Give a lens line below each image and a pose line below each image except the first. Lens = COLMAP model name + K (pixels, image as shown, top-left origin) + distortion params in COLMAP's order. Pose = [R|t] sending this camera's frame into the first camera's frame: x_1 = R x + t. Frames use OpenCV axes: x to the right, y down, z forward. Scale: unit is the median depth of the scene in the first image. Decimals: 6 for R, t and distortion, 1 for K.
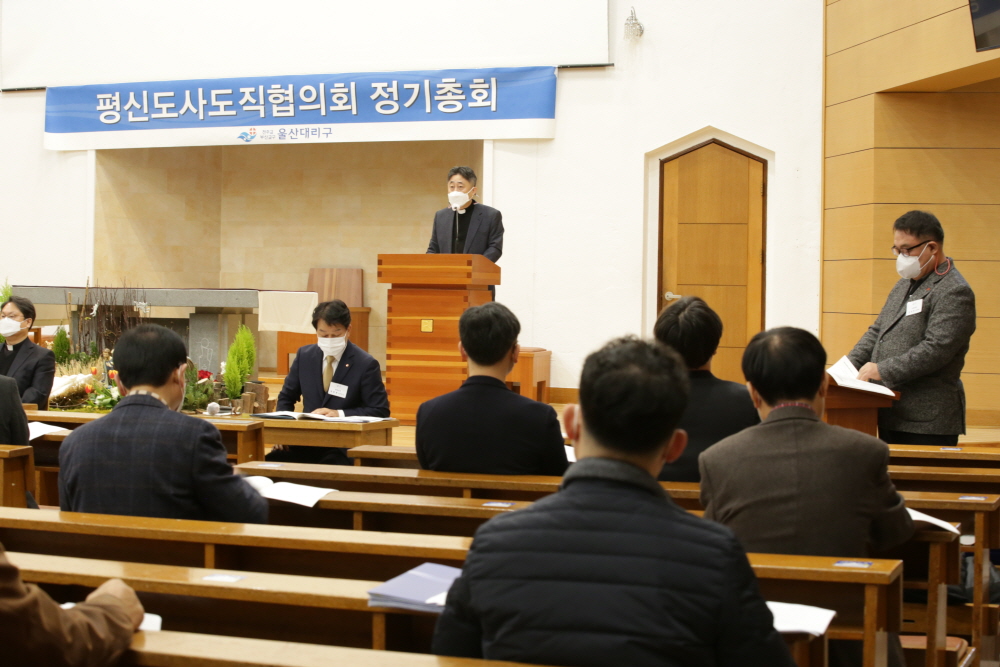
lens RADIAL K [[2042.8, 0, 500.9], [0, 2042.8, 334.2], [0, 0, 1]] dist [-0.076688, 0.000000]
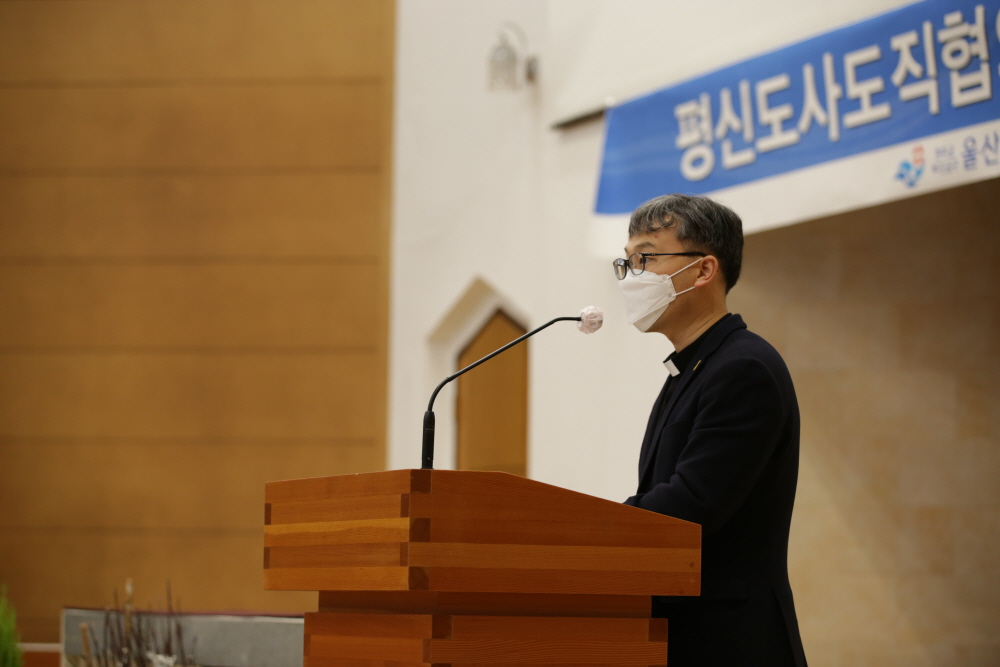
lens RADIAL K [[3187.9, 0, 500.0], [0, 3187.9, 334.2], [0, 0, 1]] dist [0.009446, 0.000000]
pose [[0.732452, -0.063142, -0.677884, 0.196690], [-0.008320, 0.994785, -0.101650, -0.012622], [0.680768, 0.080094, 0.728107, 0.556715]]
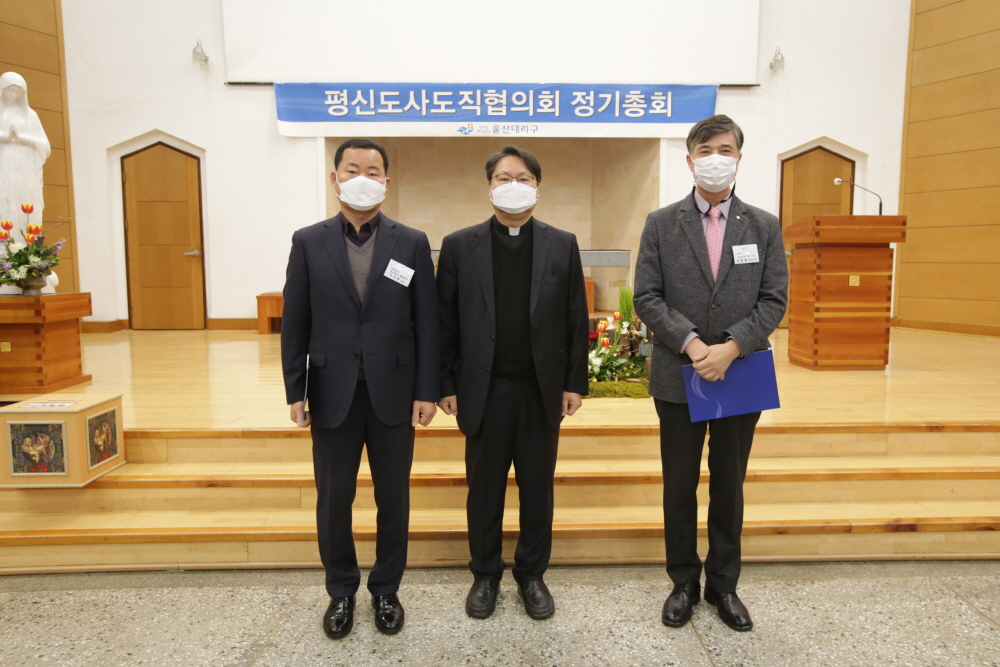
lens RADIAL K [[689.3, 0, 503.3], [0, 689.3, 333.6], [0, 0, 1]] dist [0.016195, 0.013764]
pose [[0.901713, -0.066700, 0.427159, -0.302978], [0.018538, 0.993084, 0.115934, -0.018330], [-0.431938, -0.096621, 0.896713, 0.583053]]
